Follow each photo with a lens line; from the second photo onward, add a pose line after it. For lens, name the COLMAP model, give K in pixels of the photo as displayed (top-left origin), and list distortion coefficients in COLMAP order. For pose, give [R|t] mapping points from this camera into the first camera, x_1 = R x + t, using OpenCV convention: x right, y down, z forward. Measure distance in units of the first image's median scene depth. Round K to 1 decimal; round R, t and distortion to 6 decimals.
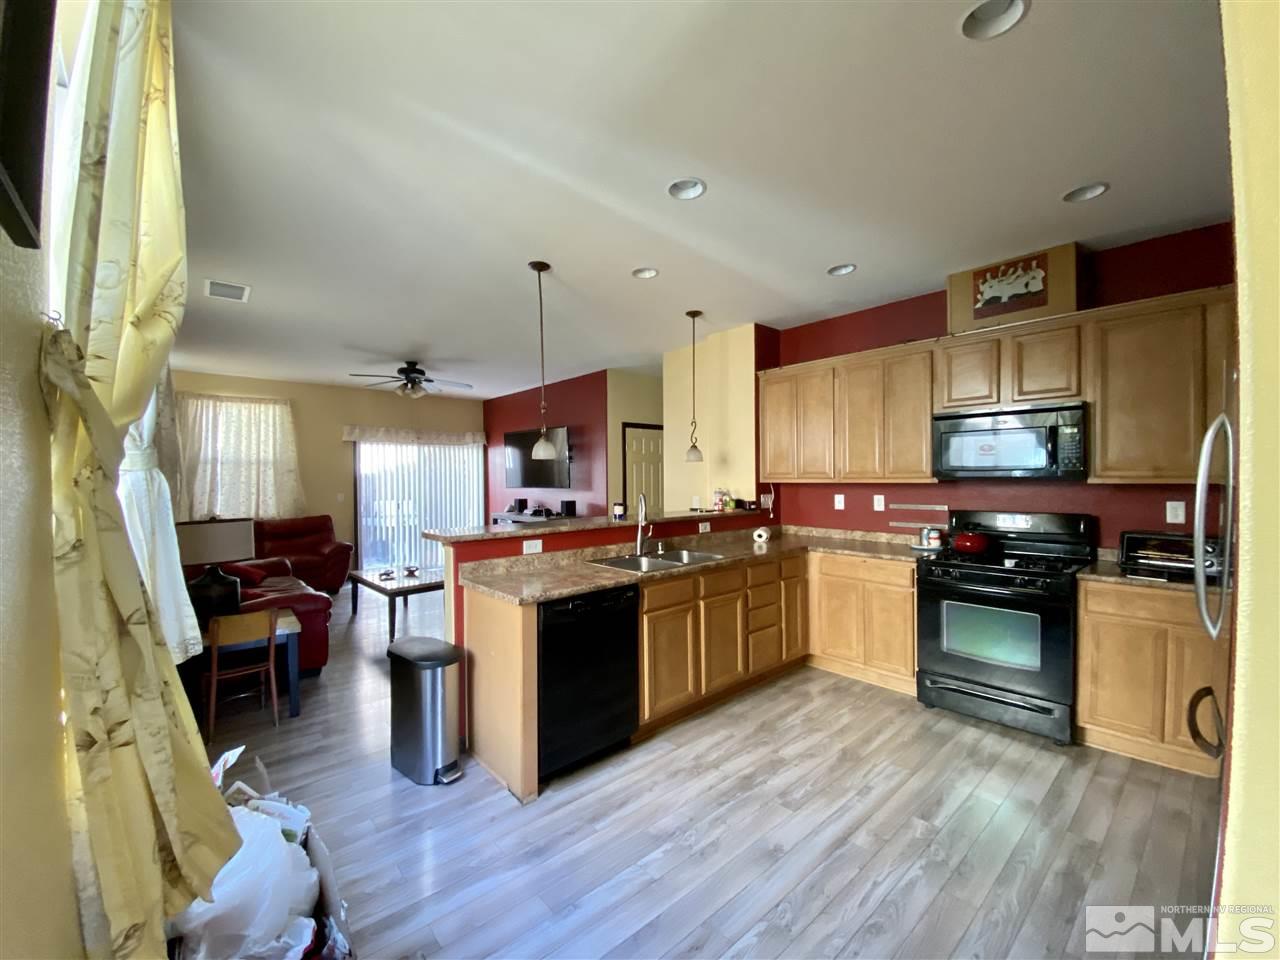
lens RADIAL K [[527.6, 0, 636.6], [0, 527.6, 478.2], [0, 0, 1]] dist [-0.000987, -0.001208]
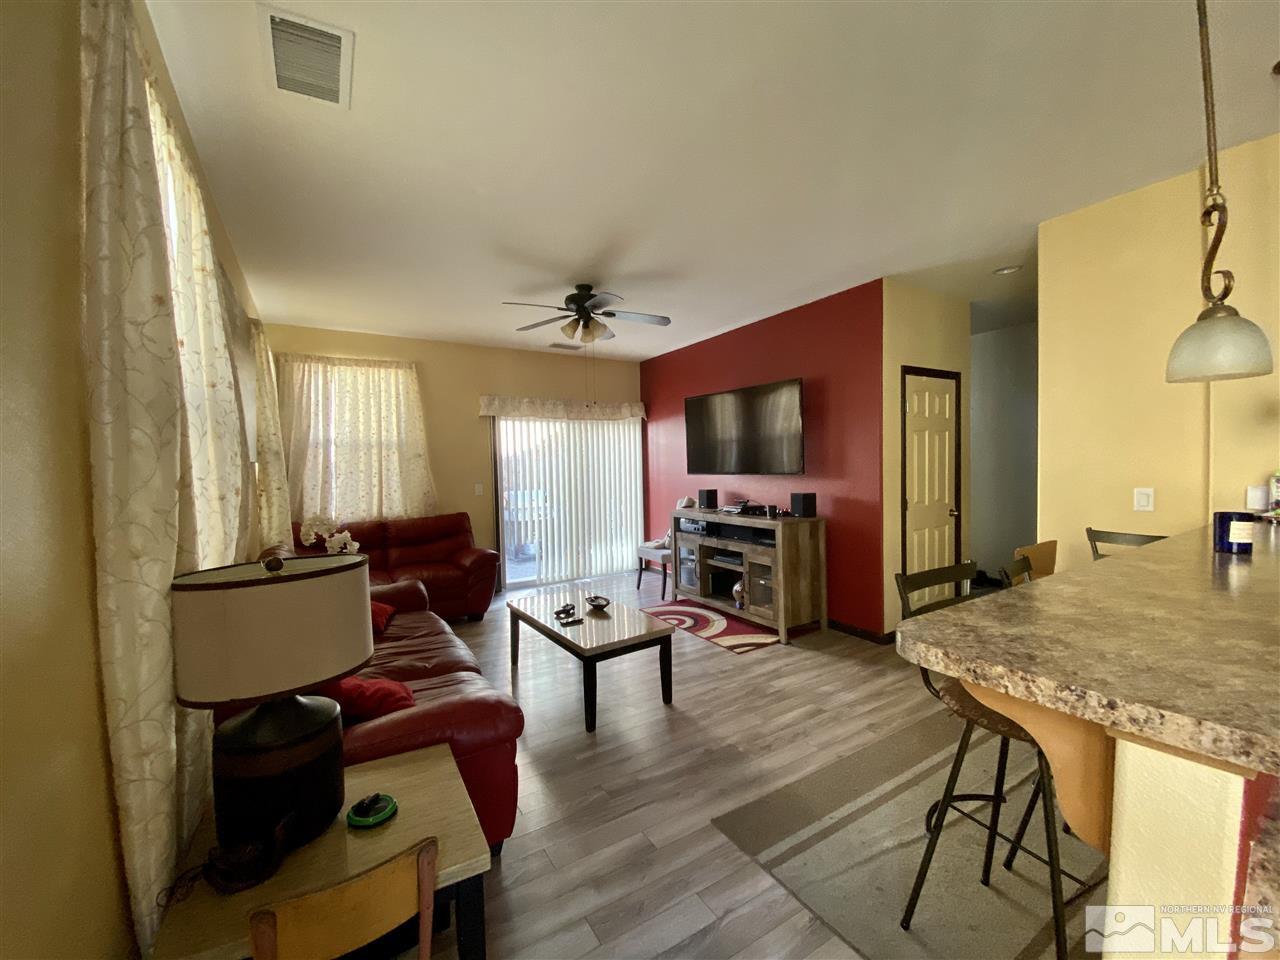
lens RADIAL K [[527.6, 0, 645.6], [0, 527.6, 480.4], [0, 0, 1]] dist [-0.000987, -0.001208]
pose [[0.986583, -0.009866, -0.162962, -0.216795], [0.014837, 0.999460, 0.029312, 0.004616], [0.162585, -0.031336, 0.986197, 0.312055]]
